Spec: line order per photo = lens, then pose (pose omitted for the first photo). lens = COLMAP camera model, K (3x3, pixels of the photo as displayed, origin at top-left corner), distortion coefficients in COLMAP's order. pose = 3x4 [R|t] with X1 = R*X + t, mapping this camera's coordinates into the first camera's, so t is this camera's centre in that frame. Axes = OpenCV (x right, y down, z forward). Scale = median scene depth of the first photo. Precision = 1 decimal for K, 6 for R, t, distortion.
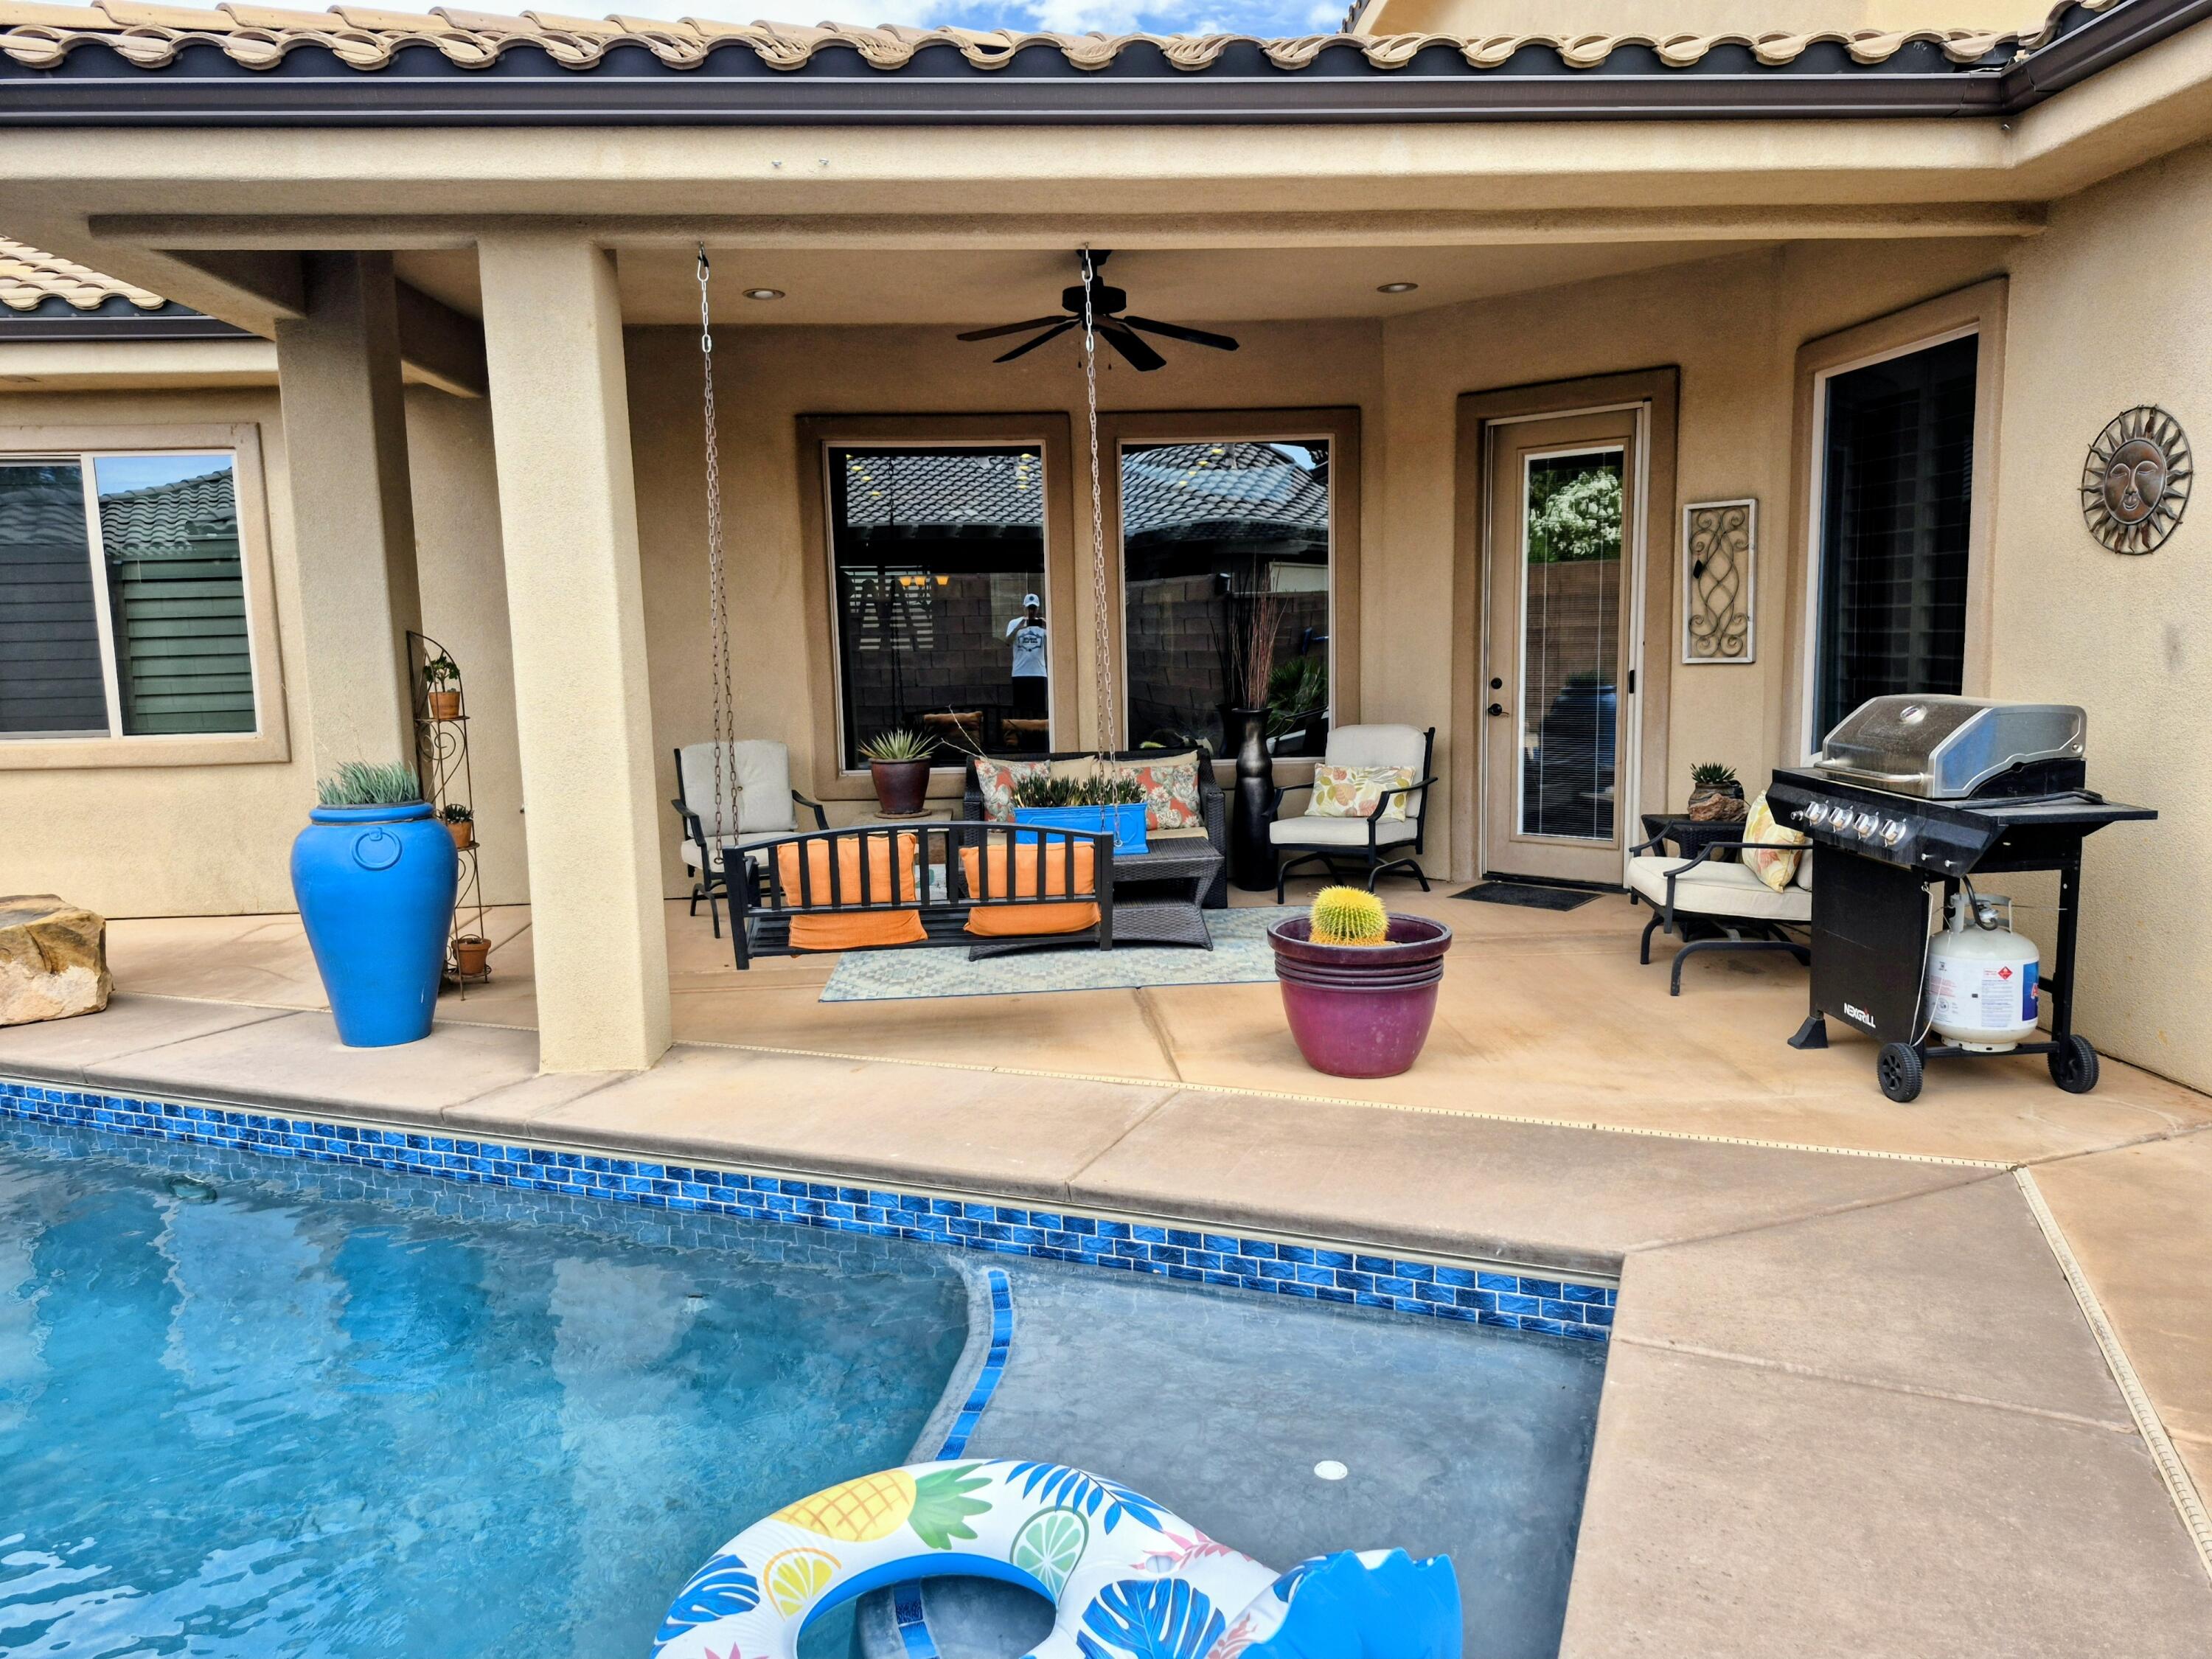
lens RADIAL K [[1511.5, 0, 1106.0], [0, 1511.5, 829.5], [0, 0, 1]] dist [0.118448, -0.154469]
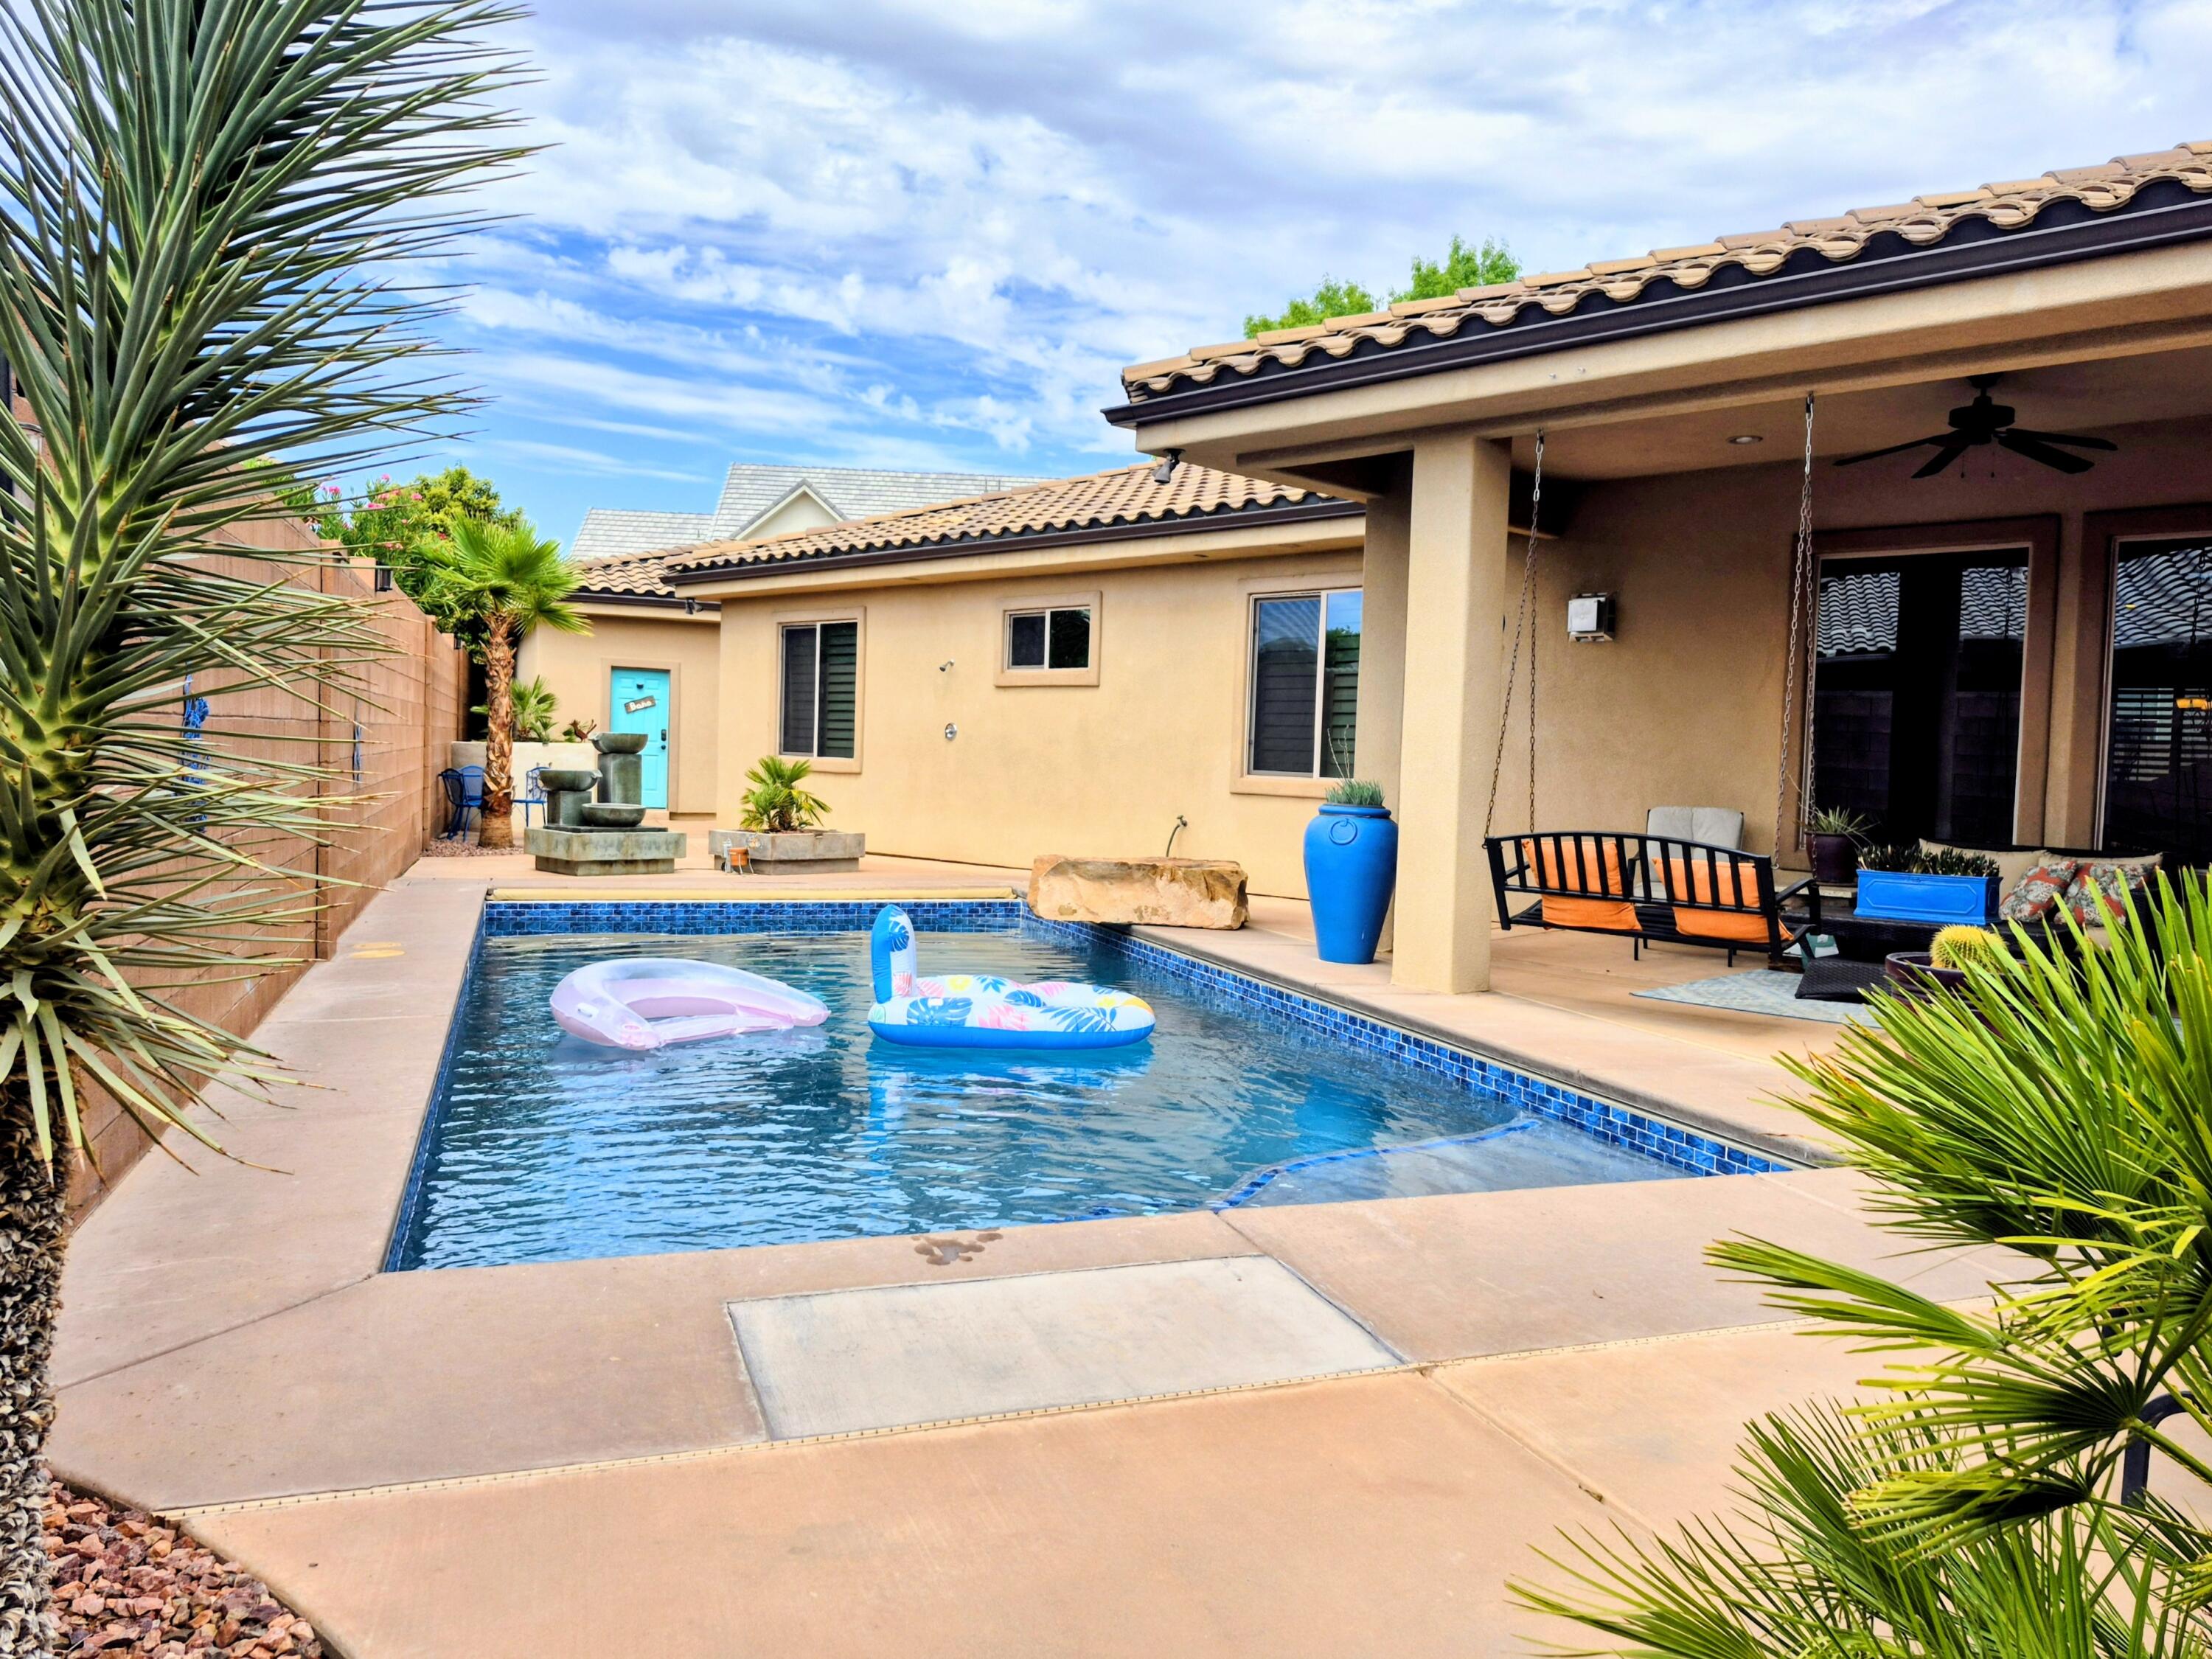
lens RADIAL K [[1511.5, 0, 1106.0], [0, 1511.5, 829.5], [0, 0, 1]] dist [0.118448, -0.154469]
pose [[0.661590, 0.085020, -0.745031, 0.557836], [-0.149322, 0.988591, -0.019785, 0.083089], [0.734848, 0.124339, 0.666737, -0.220911]]
